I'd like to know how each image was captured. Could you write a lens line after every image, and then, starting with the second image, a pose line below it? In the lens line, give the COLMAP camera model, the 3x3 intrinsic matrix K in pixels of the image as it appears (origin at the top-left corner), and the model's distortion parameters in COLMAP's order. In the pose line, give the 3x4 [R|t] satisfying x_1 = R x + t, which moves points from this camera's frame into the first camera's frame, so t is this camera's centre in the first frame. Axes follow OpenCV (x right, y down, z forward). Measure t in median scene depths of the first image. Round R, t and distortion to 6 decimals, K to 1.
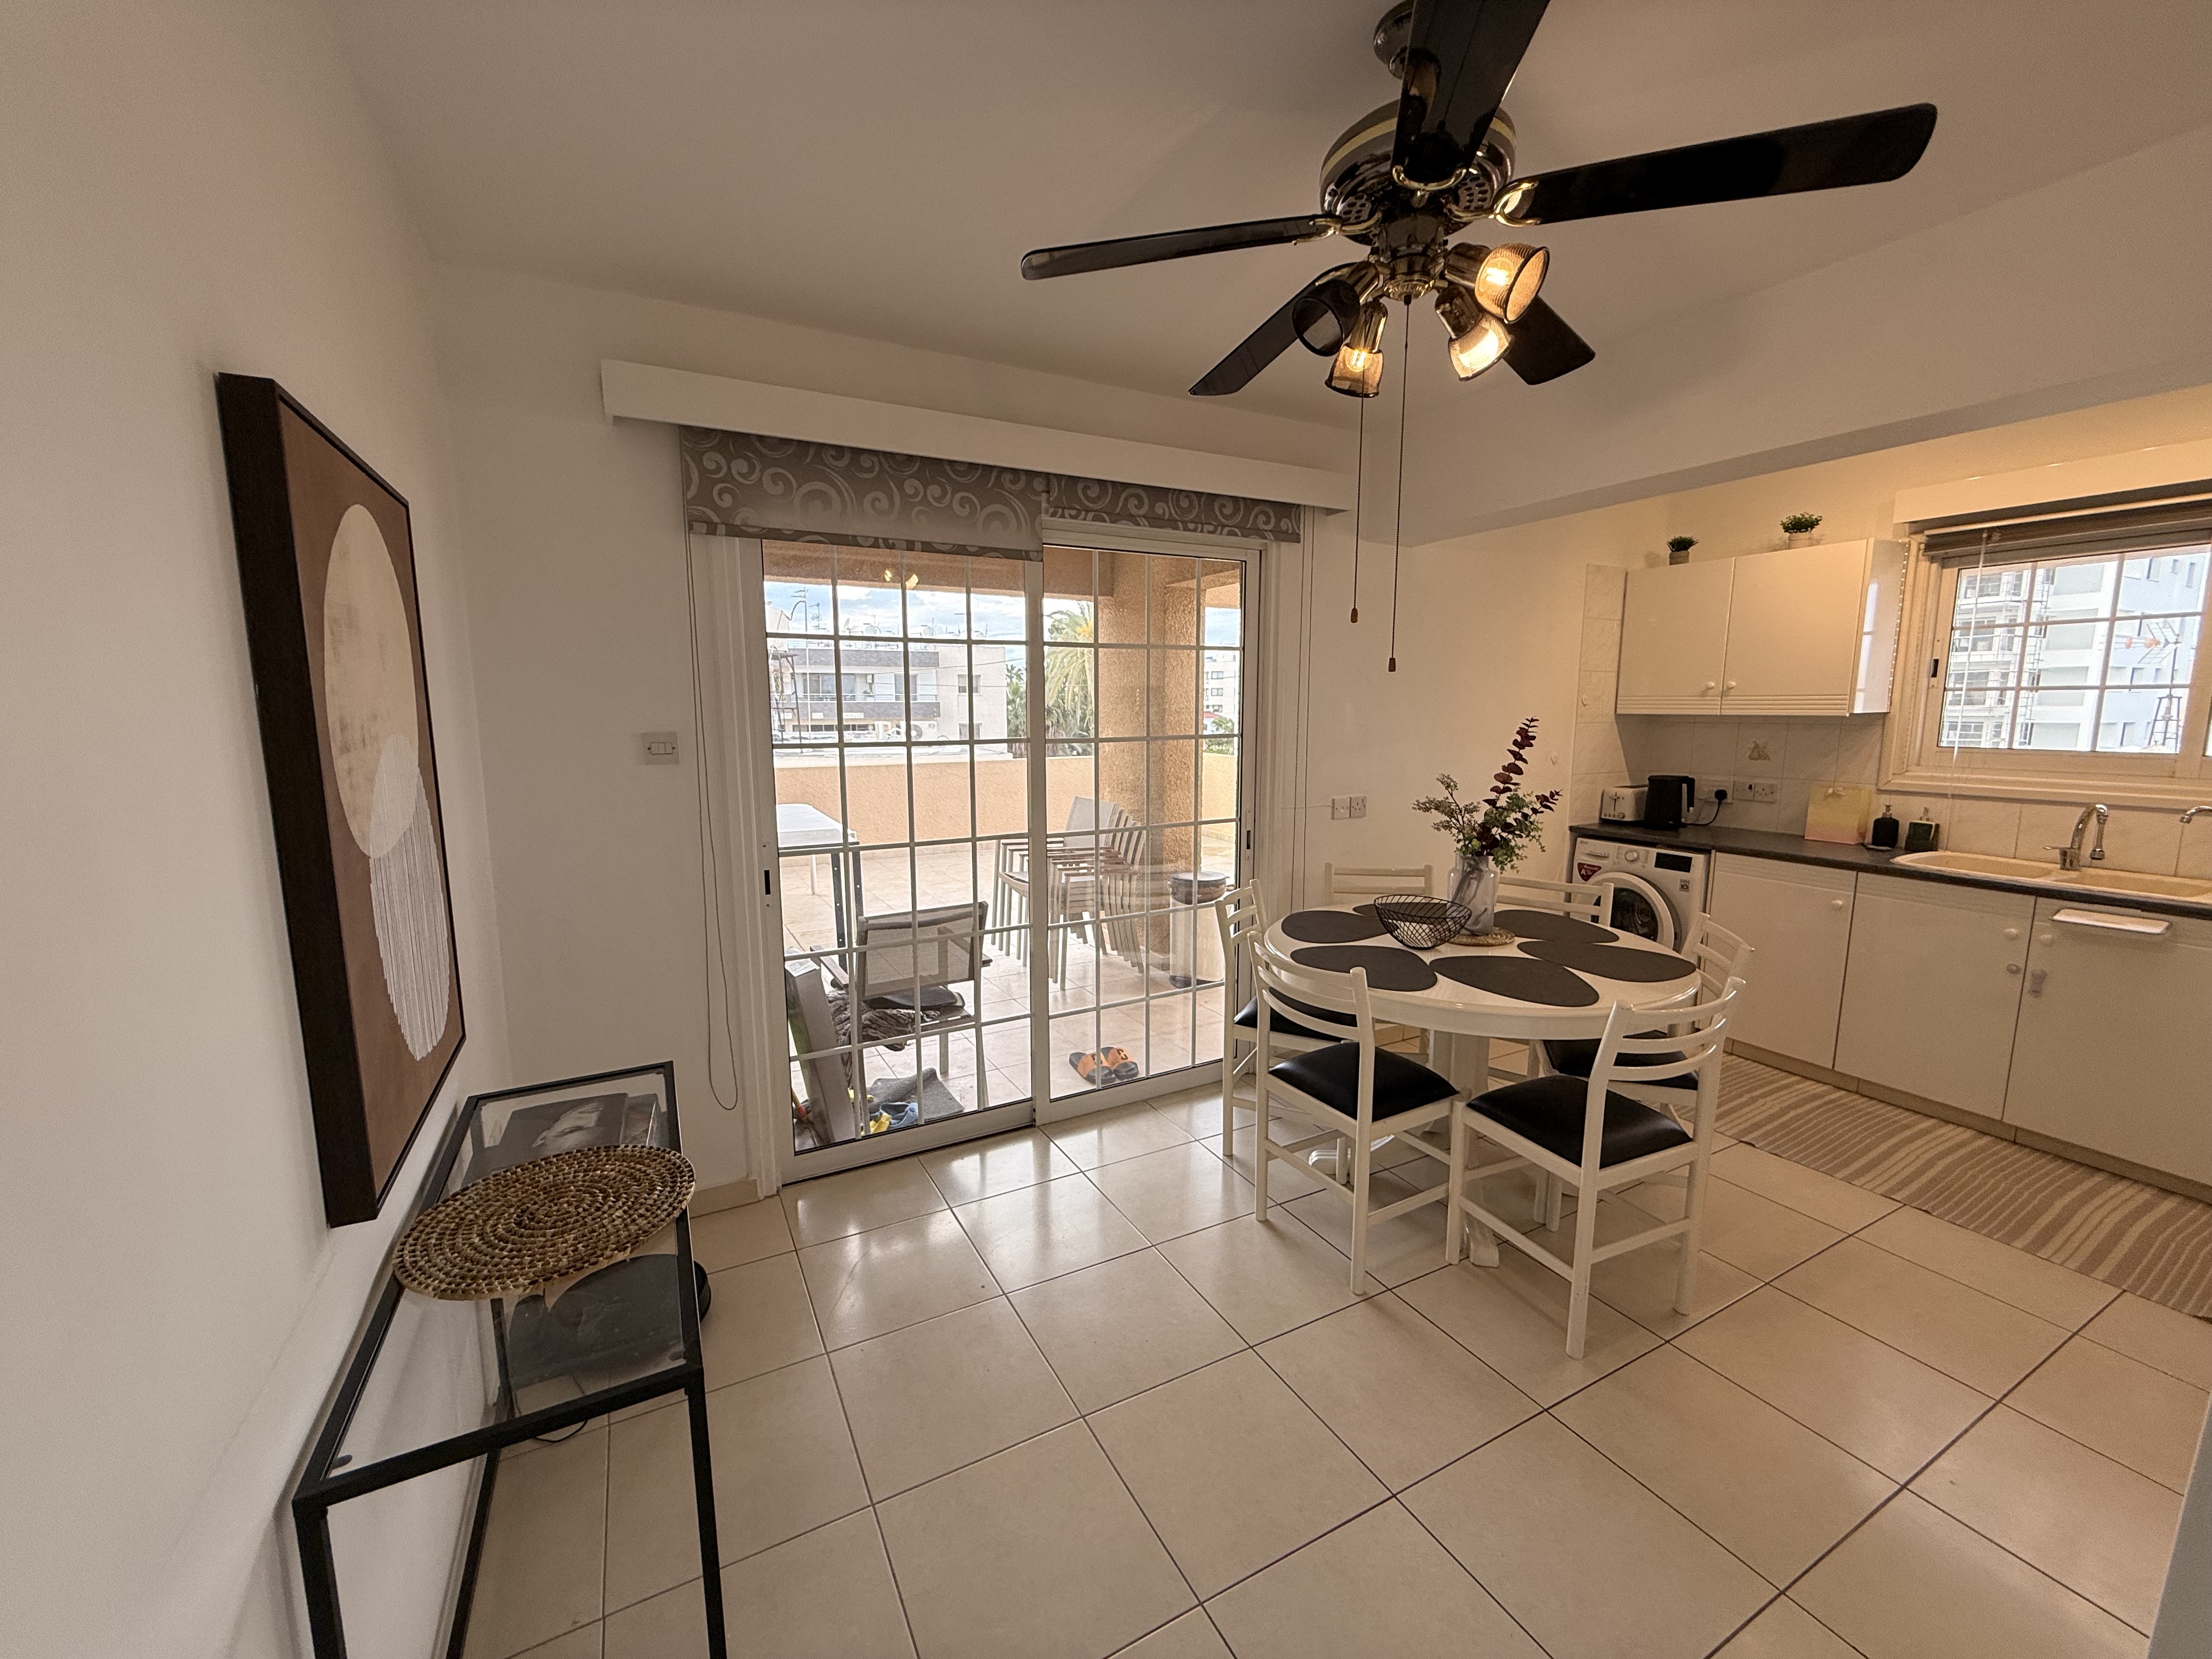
lens RADIAL K [[884.7, 0, 1107.5], [0, 884.7, 822.1], [0, 0, 1]] dist [0.002953, -0.000521]
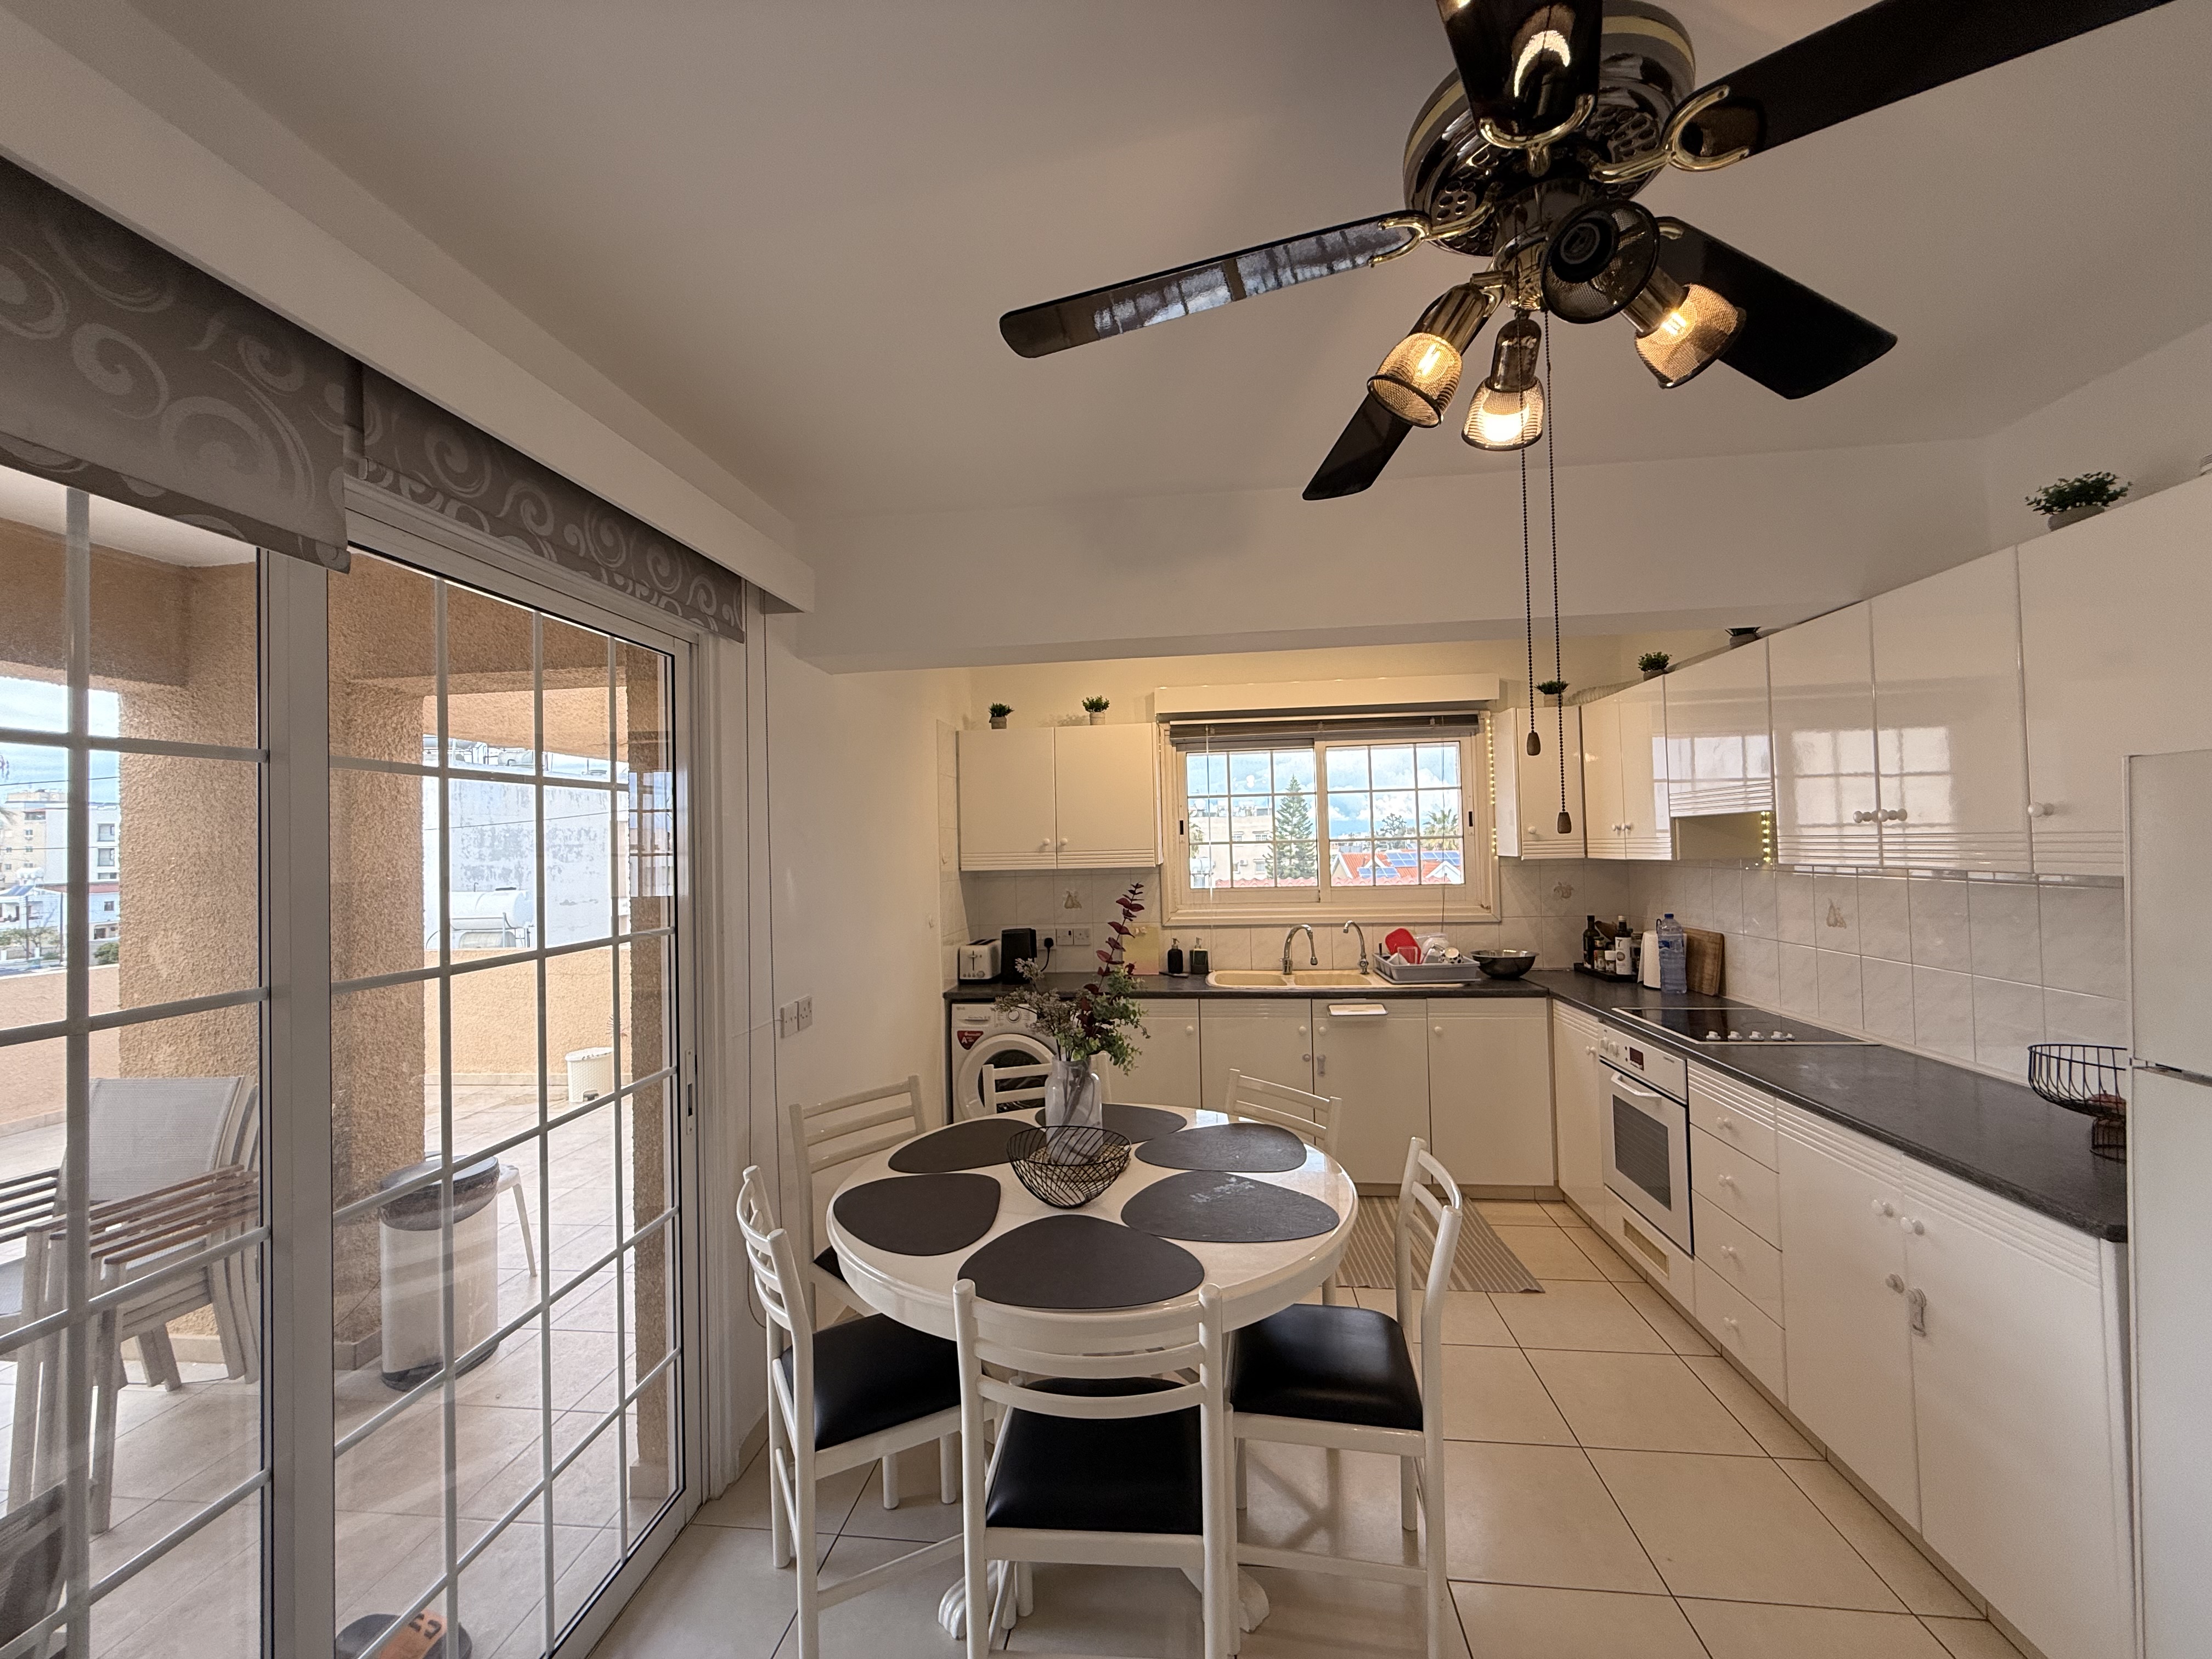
lens RADIAL K [[884.7, 0, 1112.4], [0, 884.7, 836.0], [0, 0, 1]] dist [0.002953, -0.000521]
pose [[0.589948, -0.003990, 0.807431, -0.149689], [0.133839, 0.986638, -0.092914, -0.058403], [-0.796272, 0.162880, 0.582599, 0.350669]]
